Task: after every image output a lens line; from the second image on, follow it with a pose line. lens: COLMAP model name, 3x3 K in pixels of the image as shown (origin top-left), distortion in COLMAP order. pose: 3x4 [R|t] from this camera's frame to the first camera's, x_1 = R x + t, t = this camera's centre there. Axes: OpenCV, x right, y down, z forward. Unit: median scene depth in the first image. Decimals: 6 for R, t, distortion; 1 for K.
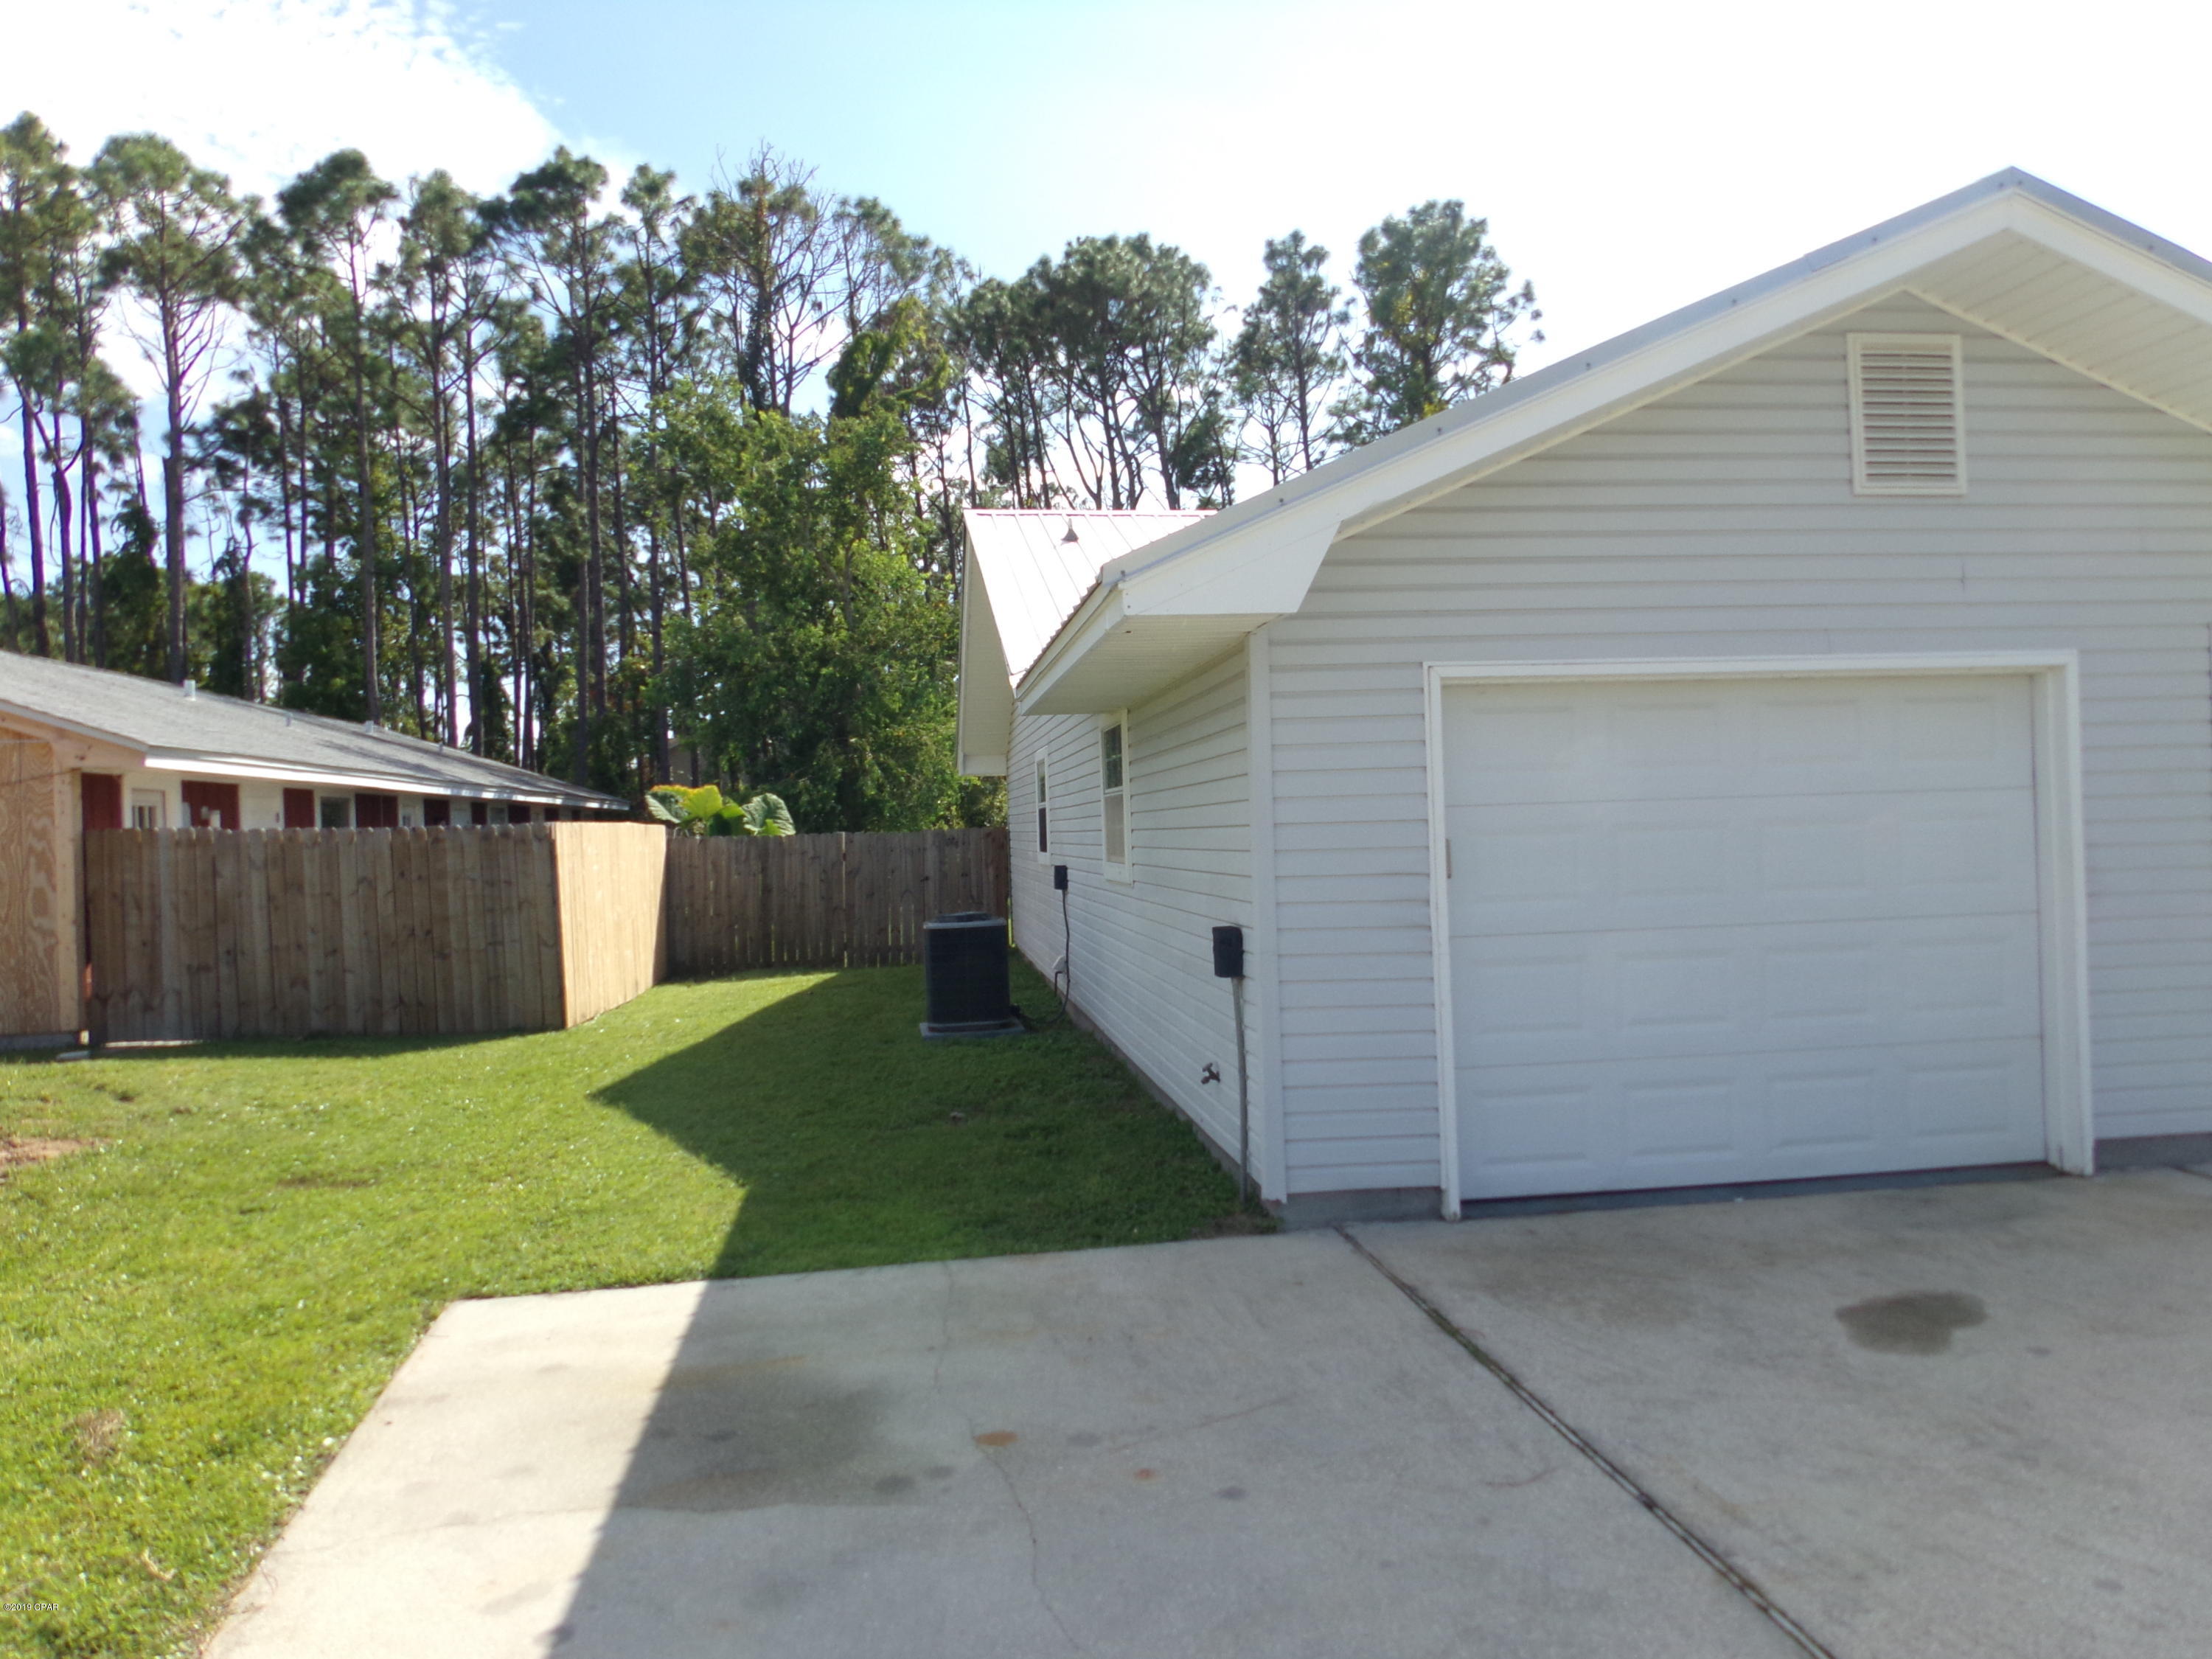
lens RADIAL K [[1505.0, 0, 1106.0], [0, 1505.0, 829.5], [0, 0, 1]] dist [-0.024059, 0.043193]
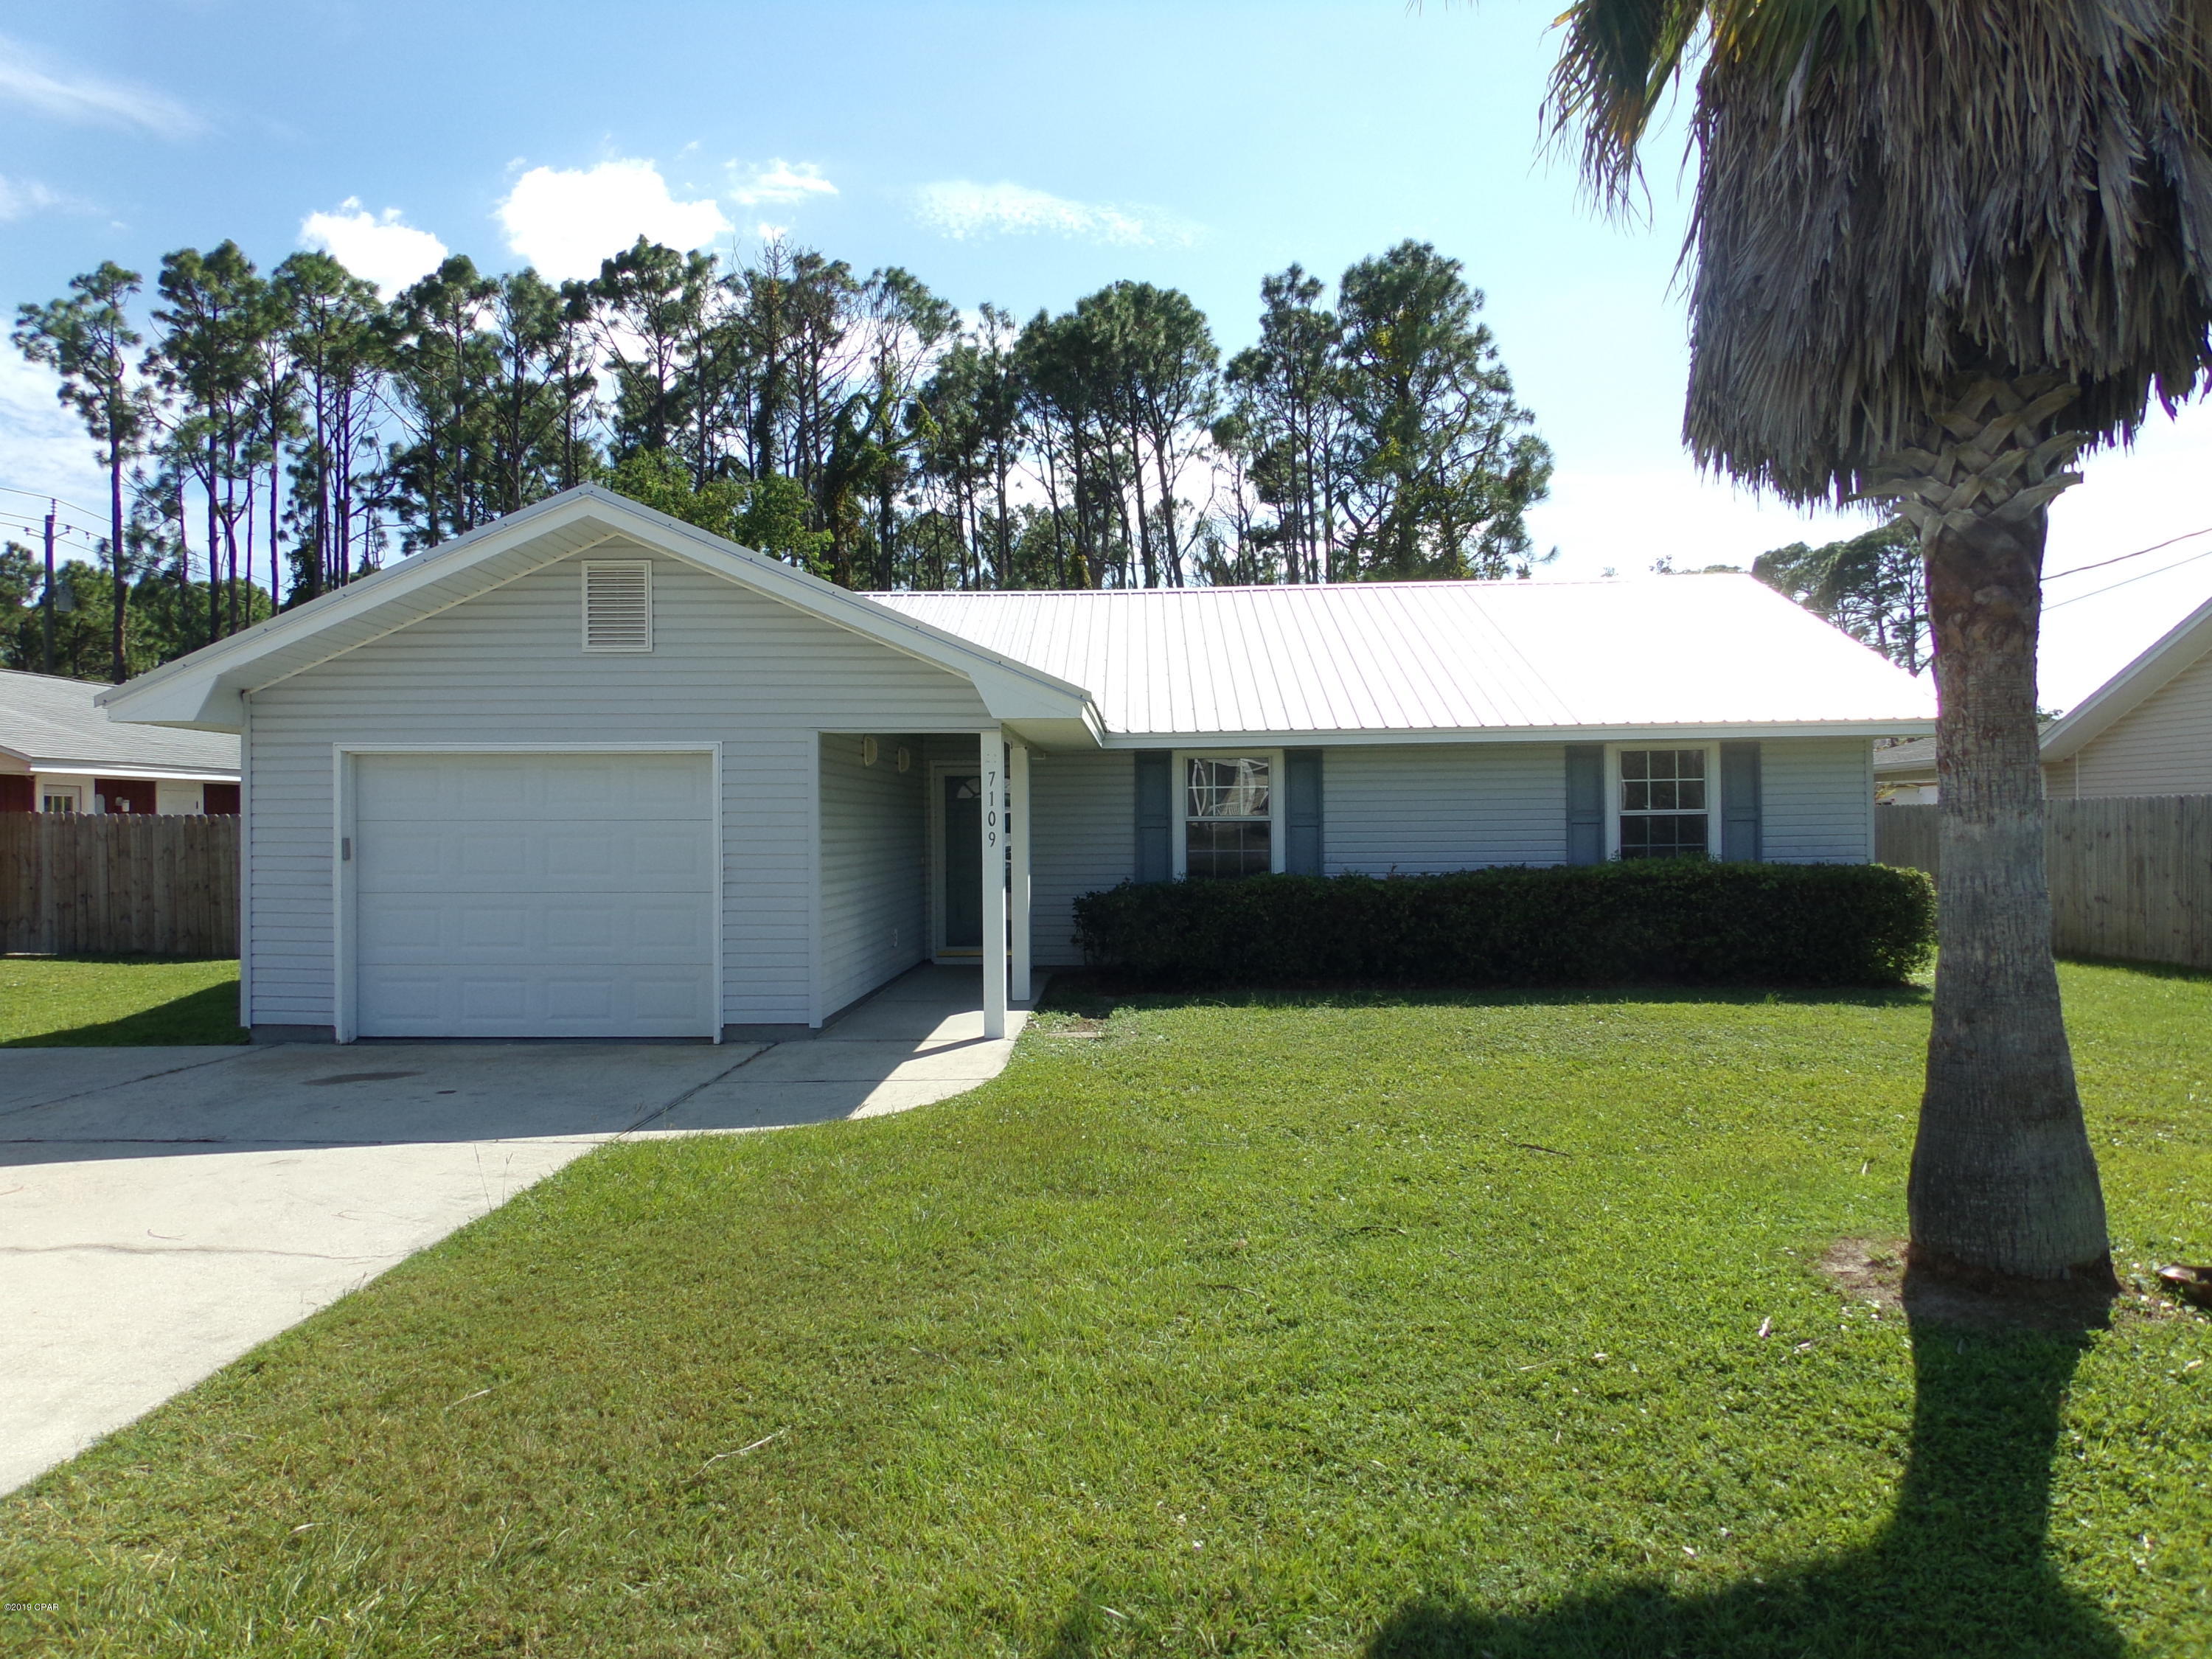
lens RADIAL K [[1505.0, 0, 1106.0], [0, 1505.0, 829.5], [0, 0, 1]] dist [-0.024059, 0.043193]
pose [[0.983662, 0.024243, -0.178387, 0.248217], [-0.023284, 0.999701, 0.007471, -0.007223], [0.178515, -0.003196, 0.983932, -0.110551]]
